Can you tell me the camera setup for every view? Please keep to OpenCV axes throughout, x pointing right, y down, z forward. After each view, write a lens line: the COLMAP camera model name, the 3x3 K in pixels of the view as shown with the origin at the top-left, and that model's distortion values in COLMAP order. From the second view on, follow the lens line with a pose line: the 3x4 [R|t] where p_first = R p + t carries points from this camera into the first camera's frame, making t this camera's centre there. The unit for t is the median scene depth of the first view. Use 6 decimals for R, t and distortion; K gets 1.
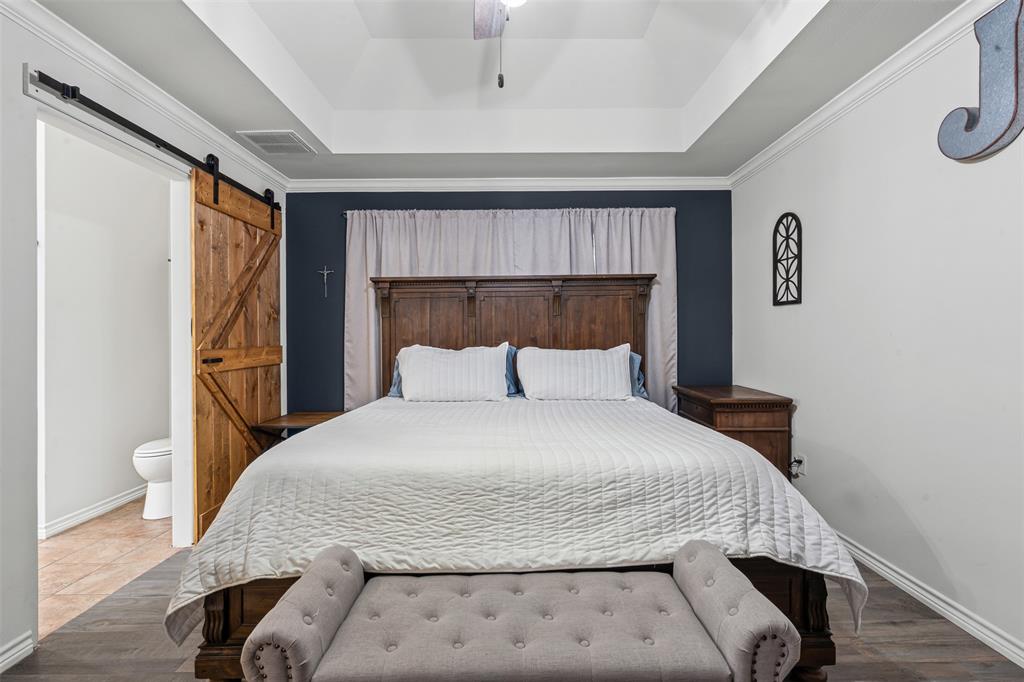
lens RADIAL K [[469.0, 0, 515.2], [0, 469.0, 341.7], [0, 0, 1]] dist [-0.008616, 0.002634]
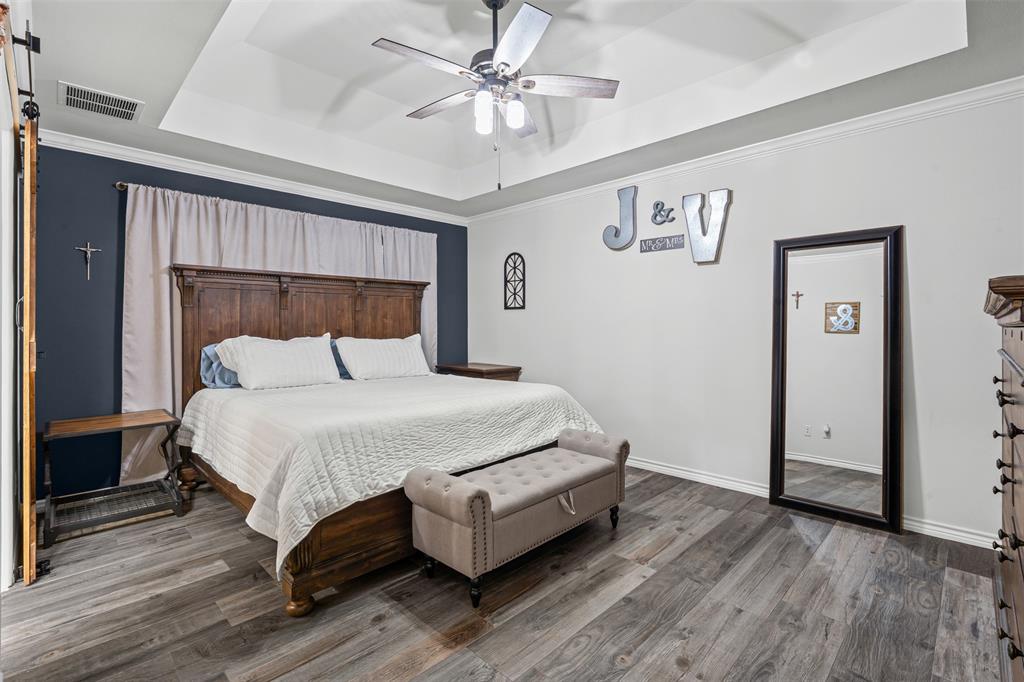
lens RADIAL K [[469.0, 0, 511.6], [0, 469.0, 329.6], [0, 0, 1]] dist [-0.008616, 0.002634]
pose [[0.713560, 0.003369, 0.700586, -0.471826], [0.006055, 0.999921, -0.010976, 0.007475], [-0.700568, 0.012075, 0.713483, -0.122802]]
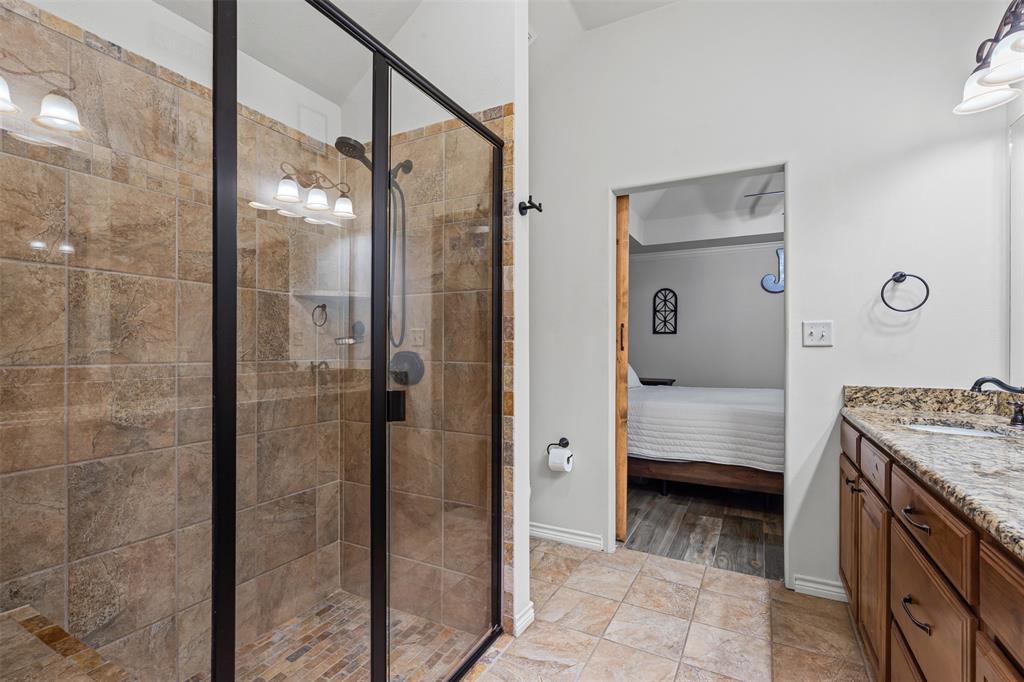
lens RADIAL K [[469.0, 0, 511.6], [0, 469.0, 349.5], [0, 0, 1]] dist [-0.008616, 0.002634]
pose [[0.477795, 0.013140, 0.878373, -1.266618], [0.002239, 0.999867, -0.016175, 0.016298], [-0.878468, 0.009695, 0.477702, 0.521757]]
